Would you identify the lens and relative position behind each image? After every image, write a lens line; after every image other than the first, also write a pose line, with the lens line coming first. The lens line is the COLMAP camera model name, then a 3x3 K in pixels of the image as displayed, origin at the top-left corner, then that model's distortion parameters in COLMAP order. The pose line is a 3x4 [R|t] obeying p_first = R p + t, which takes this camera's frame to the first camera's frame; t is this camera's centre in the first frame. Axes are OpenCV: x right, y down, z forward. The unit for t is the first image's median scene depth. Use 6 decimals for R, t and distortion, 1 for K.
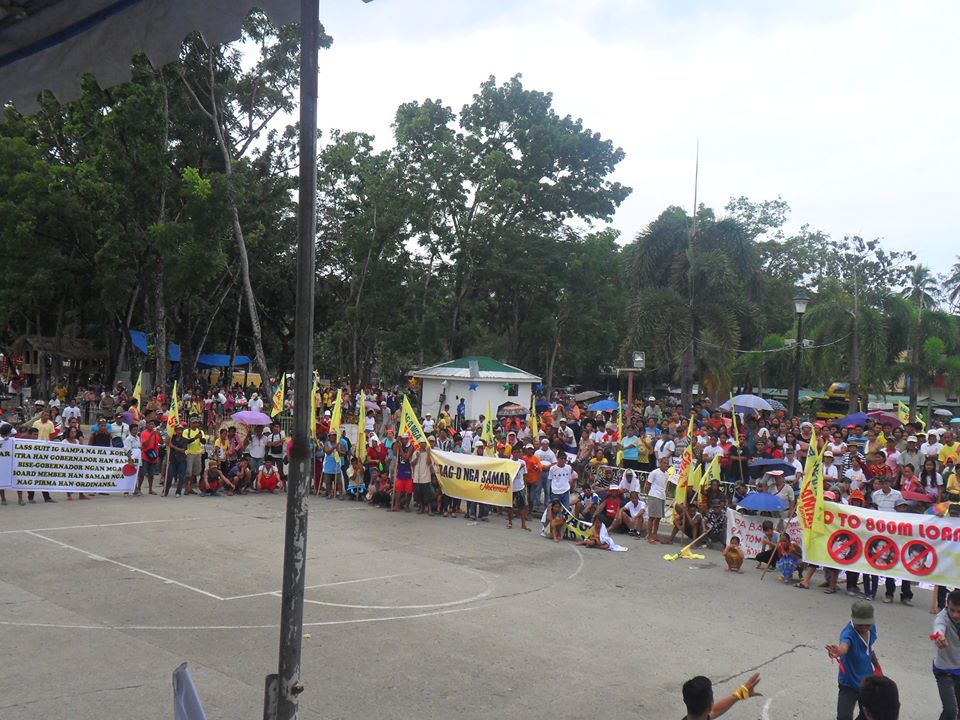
lens RADIAL K [[1002.9, 0, 480.0], [0, 1002.9, 360.0], [0, 0, 1]] dist [0.010311, -0.021596]
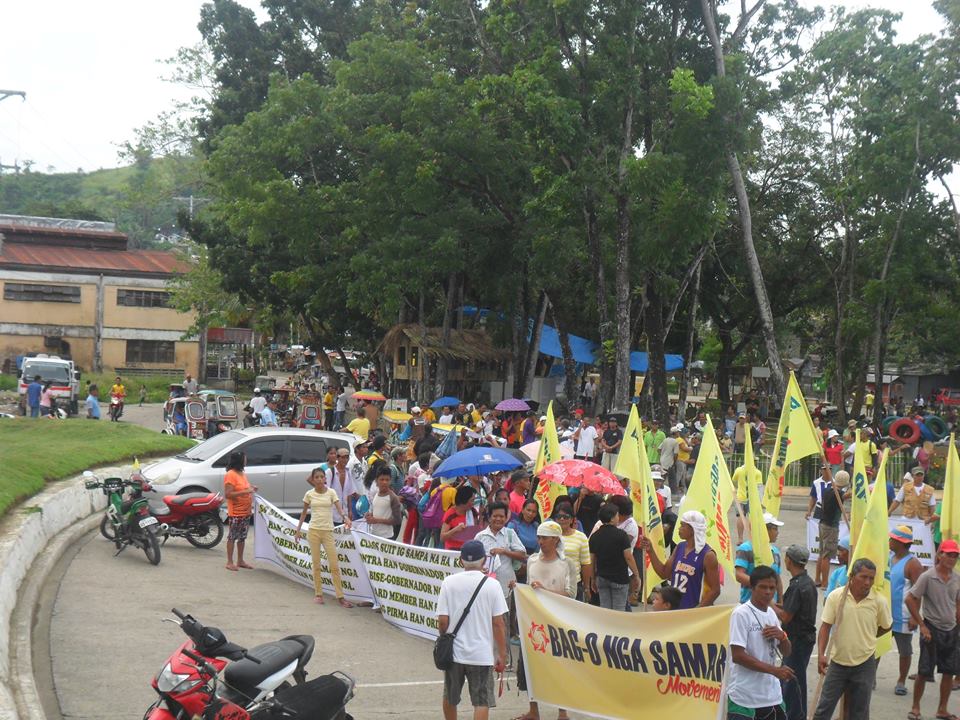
lens RADIAL K [[1423.3, 0, 480.0], [0, 1423.3, 360.0], [0, 0, 1]] dist [-0.047273, -0.049249]
pose [[0.964211, 0.007091, -0.265043, -0.156580], [-0.005746, 0.999966, 0.005853, -0.007105], [0.265076, -0.004120, 0.964219, 0.070594]]
